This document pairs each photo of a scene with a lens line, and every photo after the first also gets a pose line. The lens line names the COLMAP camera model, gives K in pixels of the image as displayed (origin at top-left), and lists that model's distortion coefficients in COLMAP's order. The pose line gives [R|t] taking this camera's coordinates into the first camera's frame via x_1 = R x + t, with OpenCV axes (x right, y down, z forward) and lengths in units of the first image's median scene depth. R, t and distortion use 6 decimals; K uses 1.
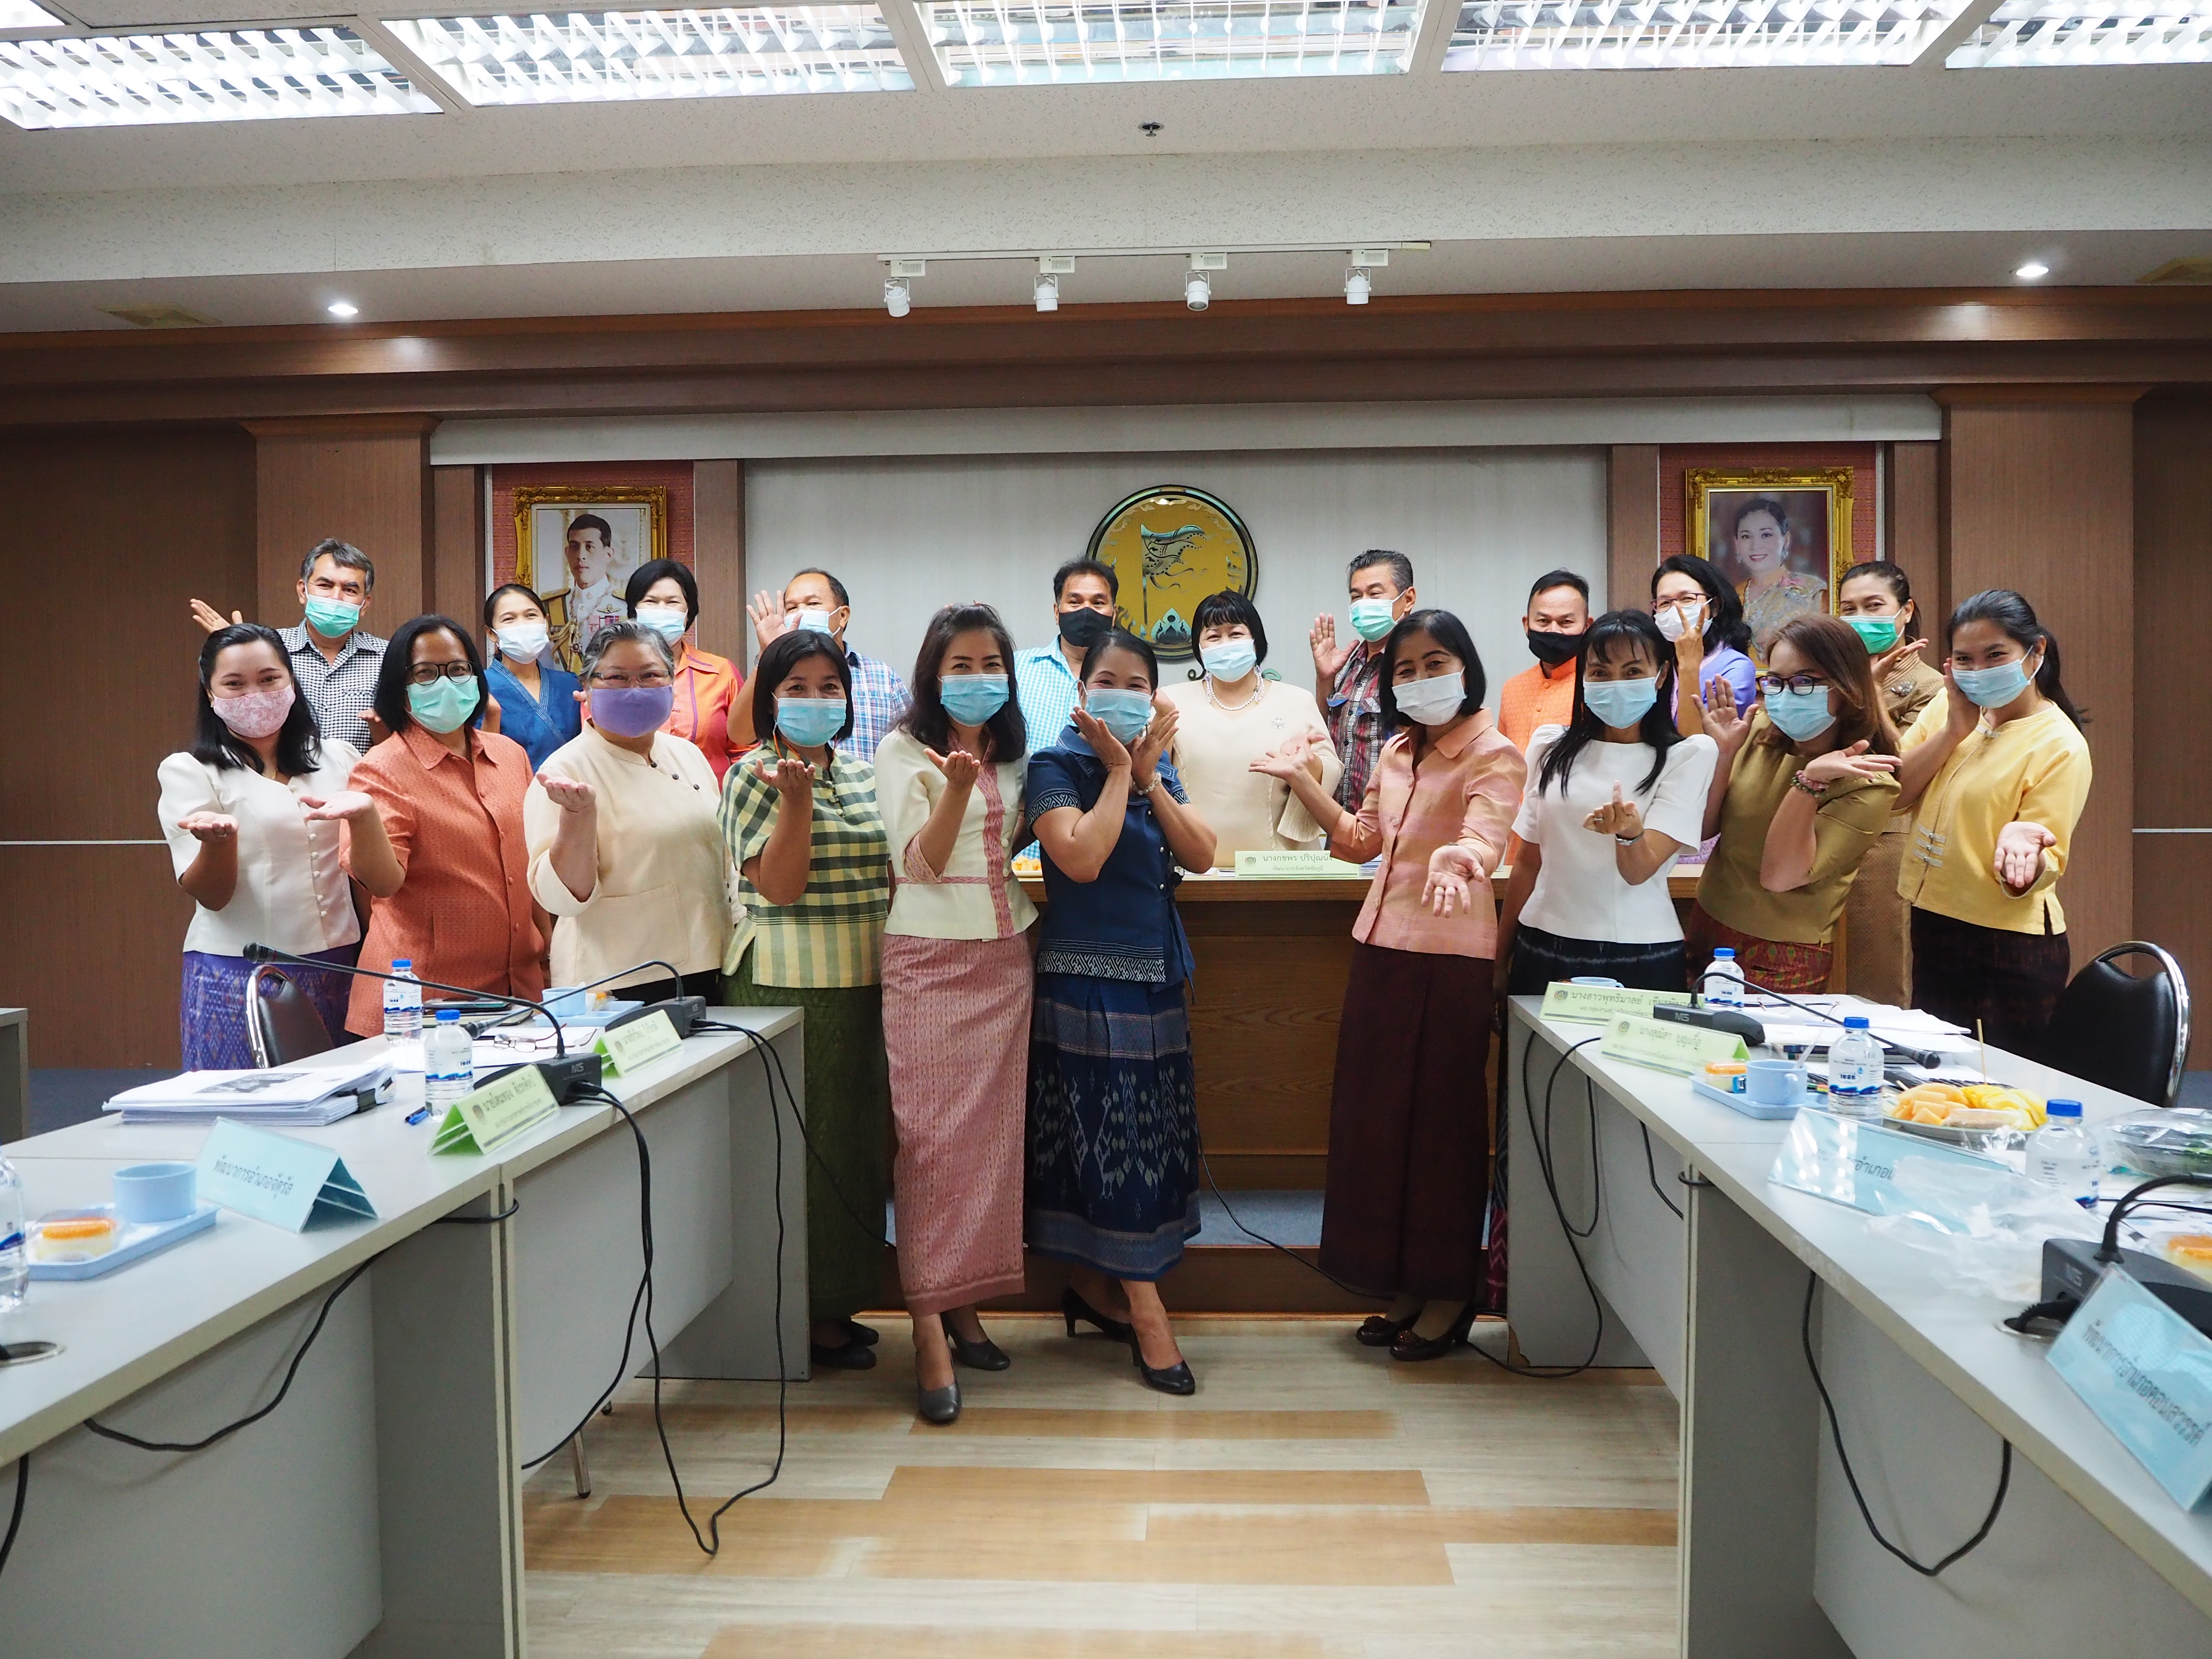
lens RADIAL K [[1898.9, 0, 1100.0], [0, 1898.9, 817.3], [0, 0, 1]] dist [-0.052034, 0.007582]
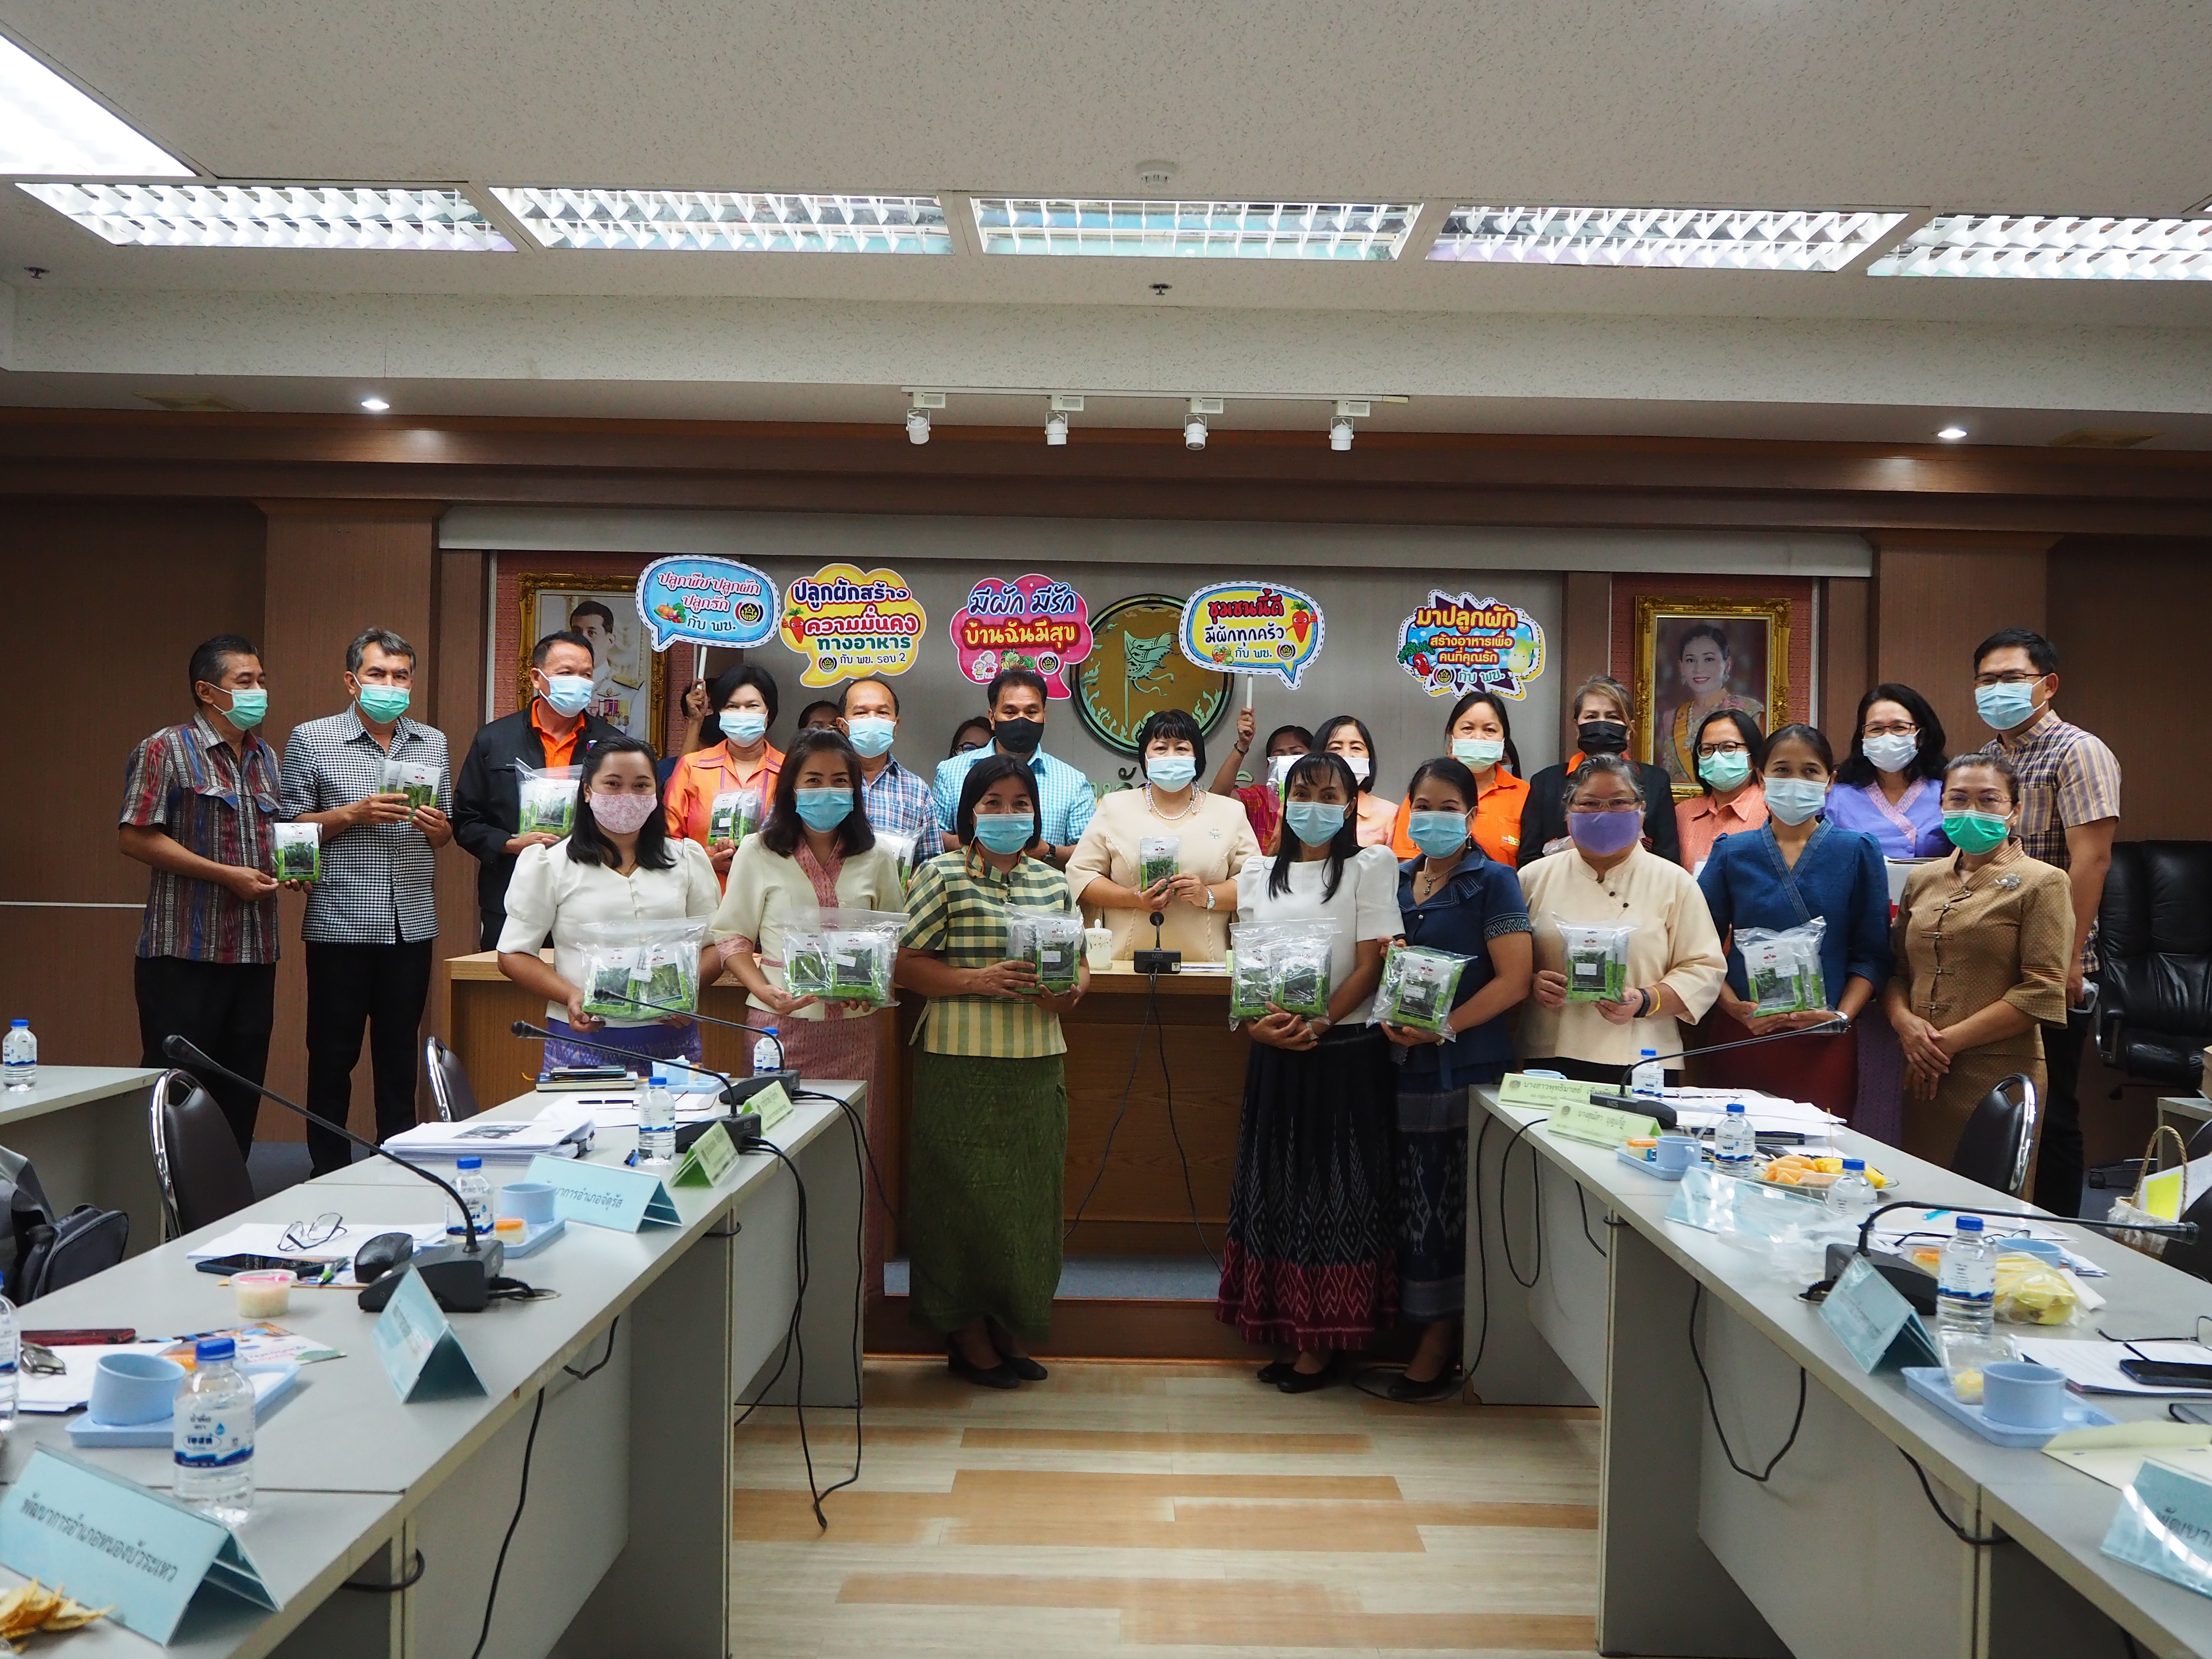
lens RADIAL K [[2151.1, 0, 1104.7], [0, 2151.1, 811.4], [0, 0, 1]] dist [-0.020498, -0.018286]
pose [[0.998126, 0.028081, 0.054366, -0.084858], [-0.026410, 0.999164, -0.031205, -0.026549], [-0.055196, 0.029711, 0.998033, -0.313727]]
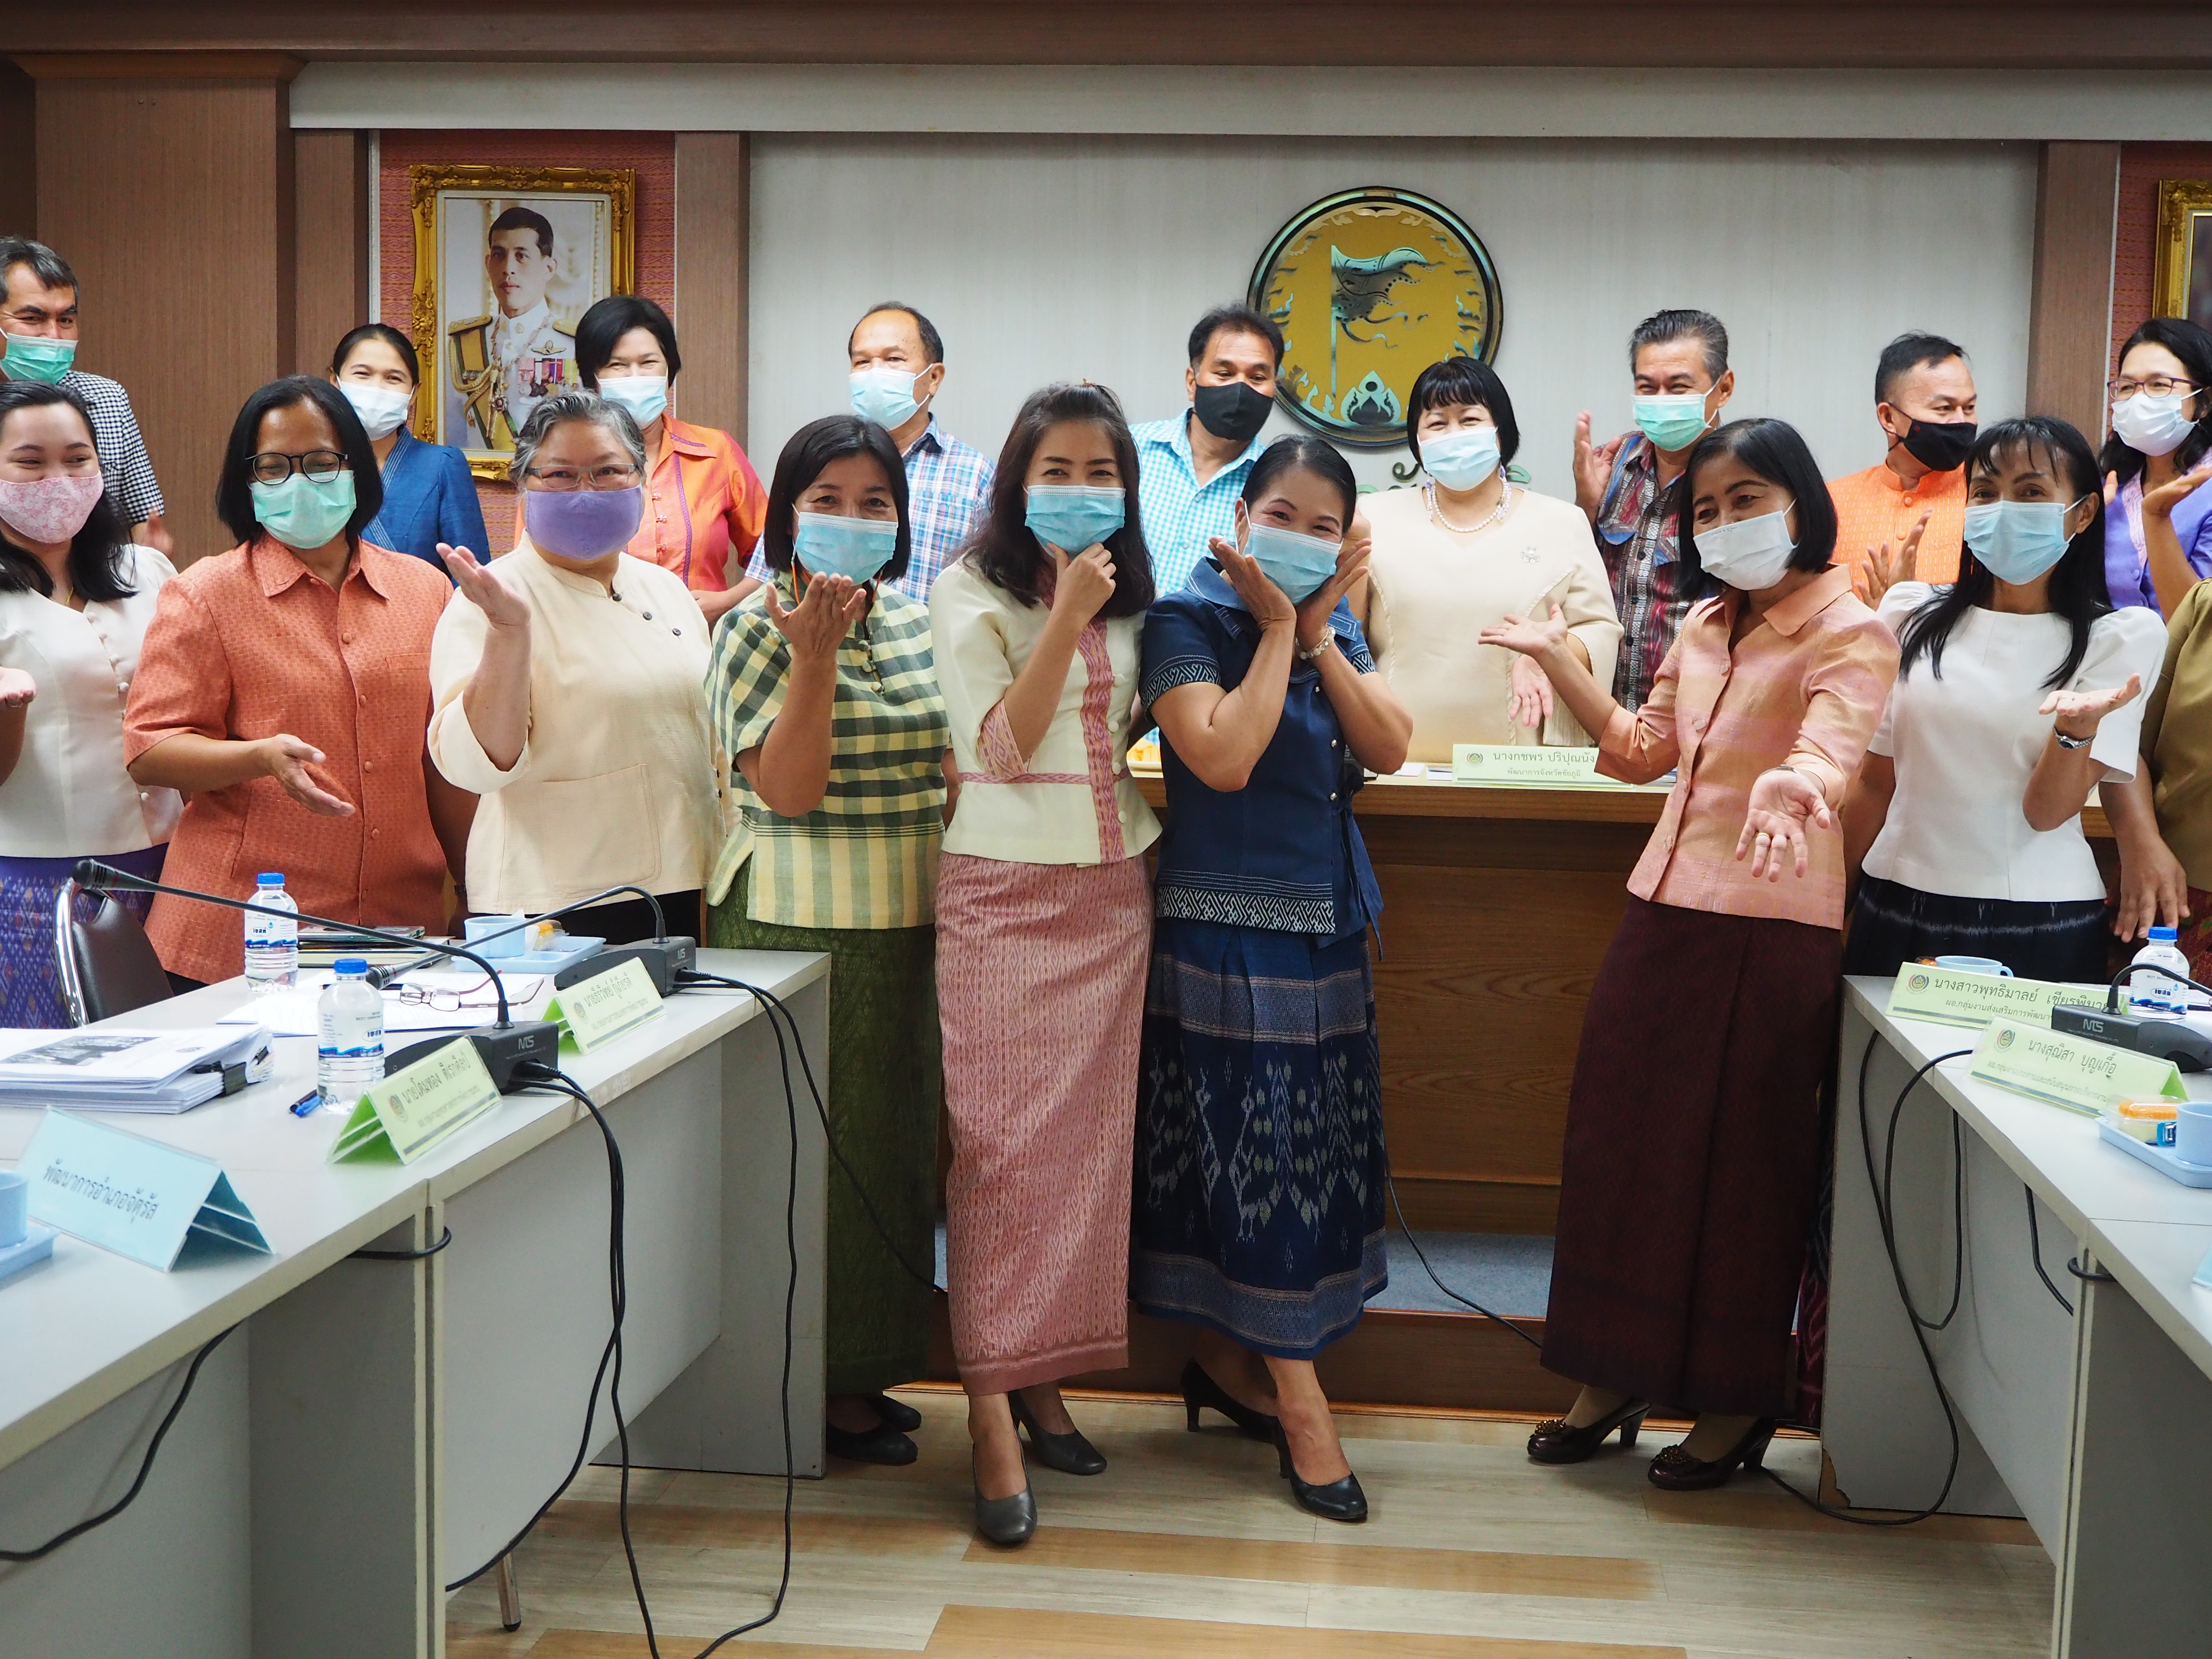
lens RADIAL K [[2833.9, 0, 1106.0], [0, 2833.9, 829.5], [0, 0, 1]] dist [0.011770, -0.046672]
pose [[0.998260, 0.034995, -0.047452, -0.005555], [-0.031799, 0.997279, 0.066507, -0.018794], [0.049650, -0.064882, 0.996657, -0.040812]]
